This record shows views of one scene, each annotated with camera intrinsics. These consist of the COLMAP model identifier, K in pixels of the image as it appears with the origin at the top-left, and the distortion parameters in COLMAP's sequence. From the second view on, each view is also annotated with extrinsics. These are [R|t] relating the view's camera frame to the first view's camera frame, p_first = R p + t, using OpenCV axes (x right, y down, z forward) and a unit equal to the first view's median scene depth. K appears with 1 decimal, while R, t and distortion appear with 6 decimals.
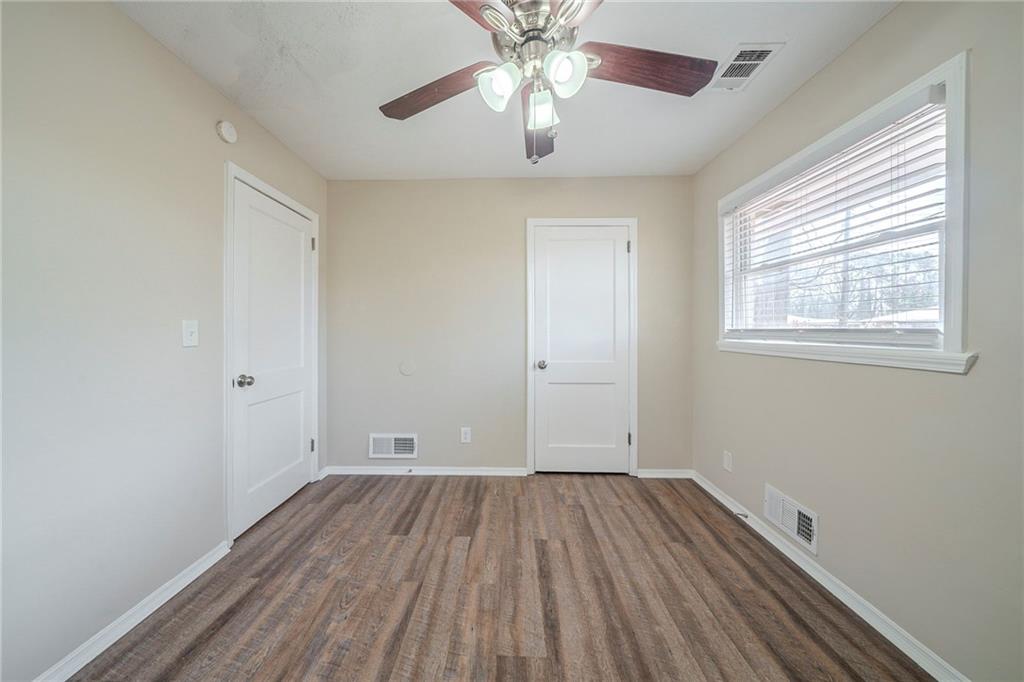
lens RADIAL K [[356.5, 0, 502.1], [0, 356.5, 329.8], [0, 0, 1]] dist [-0.000361, -0.000063]
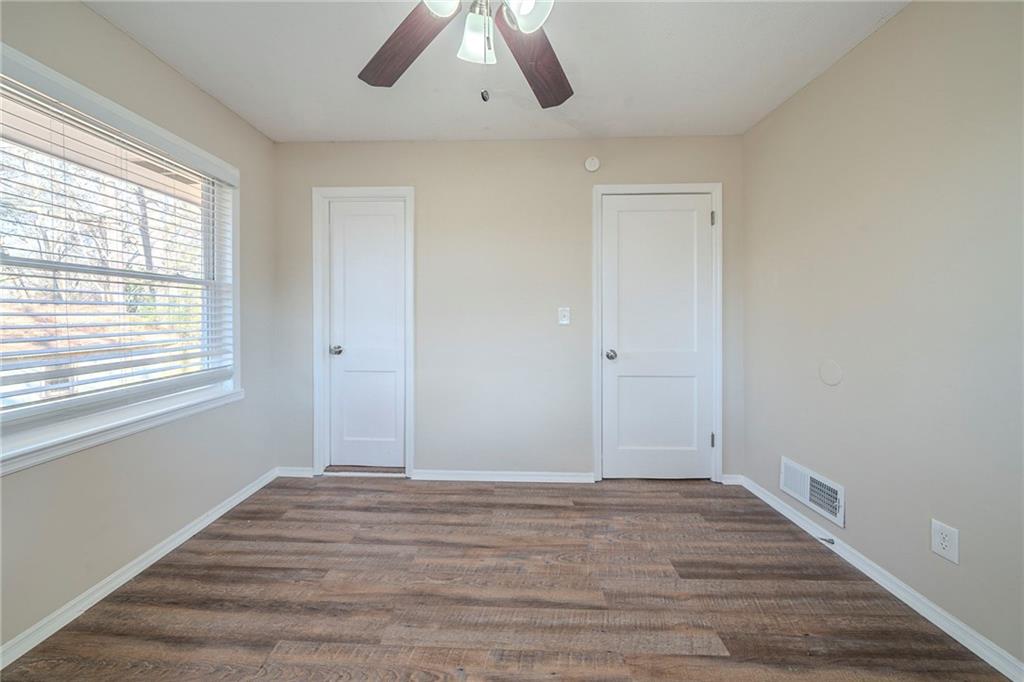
lens RADIAL K [[351.2, 0, 500.2], [0, 351.2, 337.1], [0, 0, 1]] dist [-0.006264, -0.000057]
pose [[-0.021203, 0.053049, -0.998367, 0.532527], [0.013126, 0.998520, 0.052779, 0.001614], [0.999689, -0.011986, -0.021868, 0.687745]]
